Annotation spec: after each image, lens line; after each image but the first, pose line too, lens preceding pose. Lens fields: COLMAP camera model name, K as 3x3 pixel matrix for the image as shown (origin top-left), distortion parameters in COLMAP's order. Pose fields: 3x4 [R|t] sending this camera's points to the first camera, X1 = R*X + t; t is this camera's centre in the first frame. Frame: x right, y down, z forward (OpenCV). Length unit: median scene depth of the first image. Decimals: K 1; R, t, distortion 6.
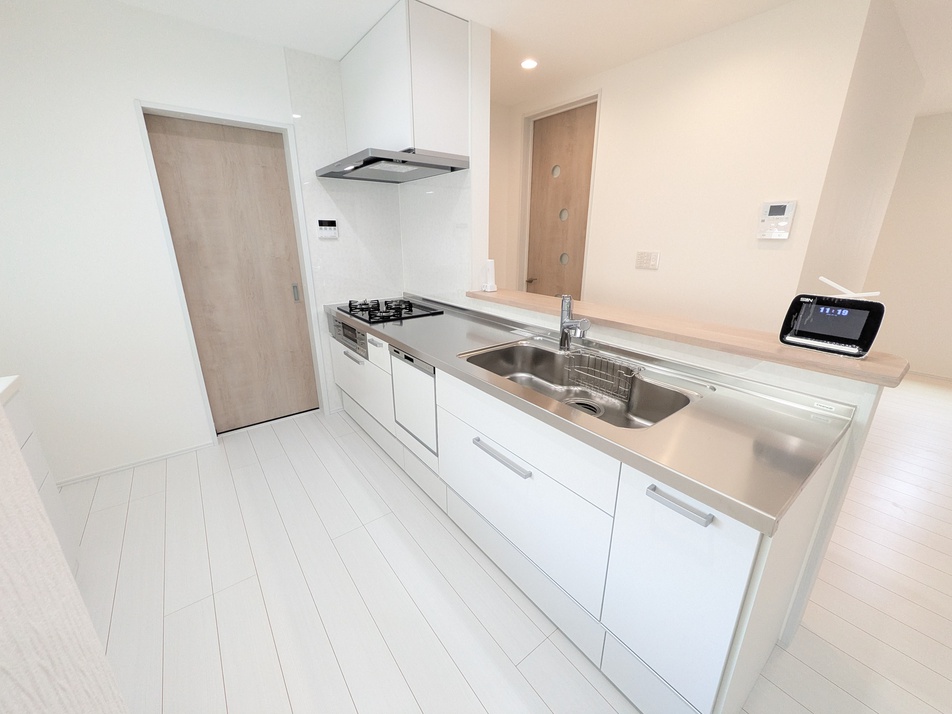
lens RADIAL K [[380.2, 0, 478.9], [0, 380.2, 357.4], [0, 0, 1]] dist [0.001411, 0.000211]
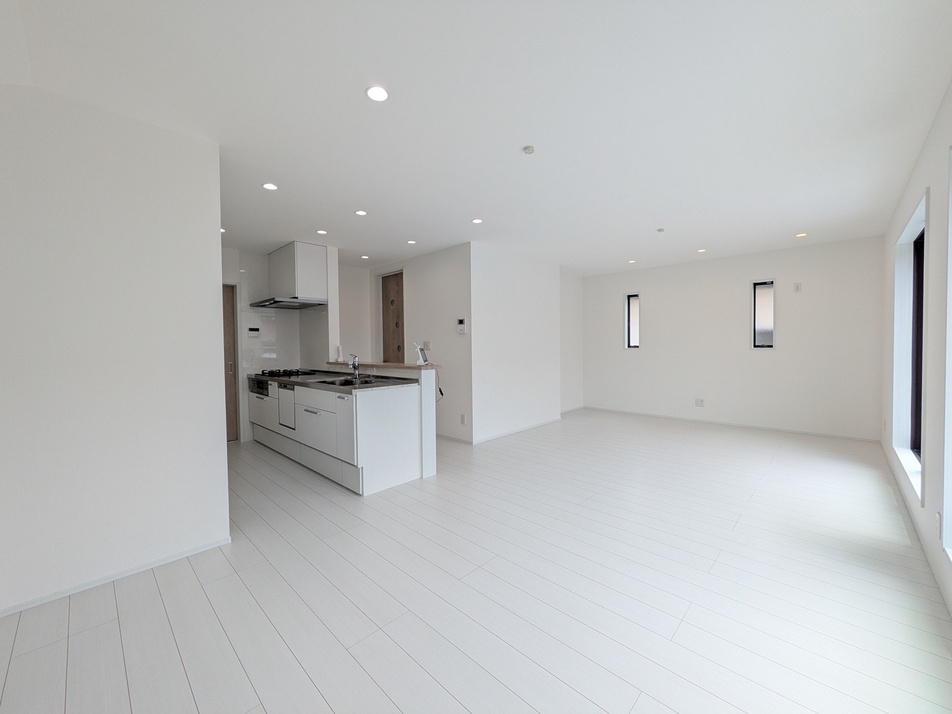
lens RADIAL K [[380.2, 0, 476.6], [0, 380.2, 351.9], [0, 0, 1]] dist [0.001411, 0.000211]
pose [[0.989687, -0.016172, 0.142330, 0.533114], [0.056707, 0.956665, -0.285614, 0.446469], [-0.131543, 0.290740, 0.947717, -1.129687]]
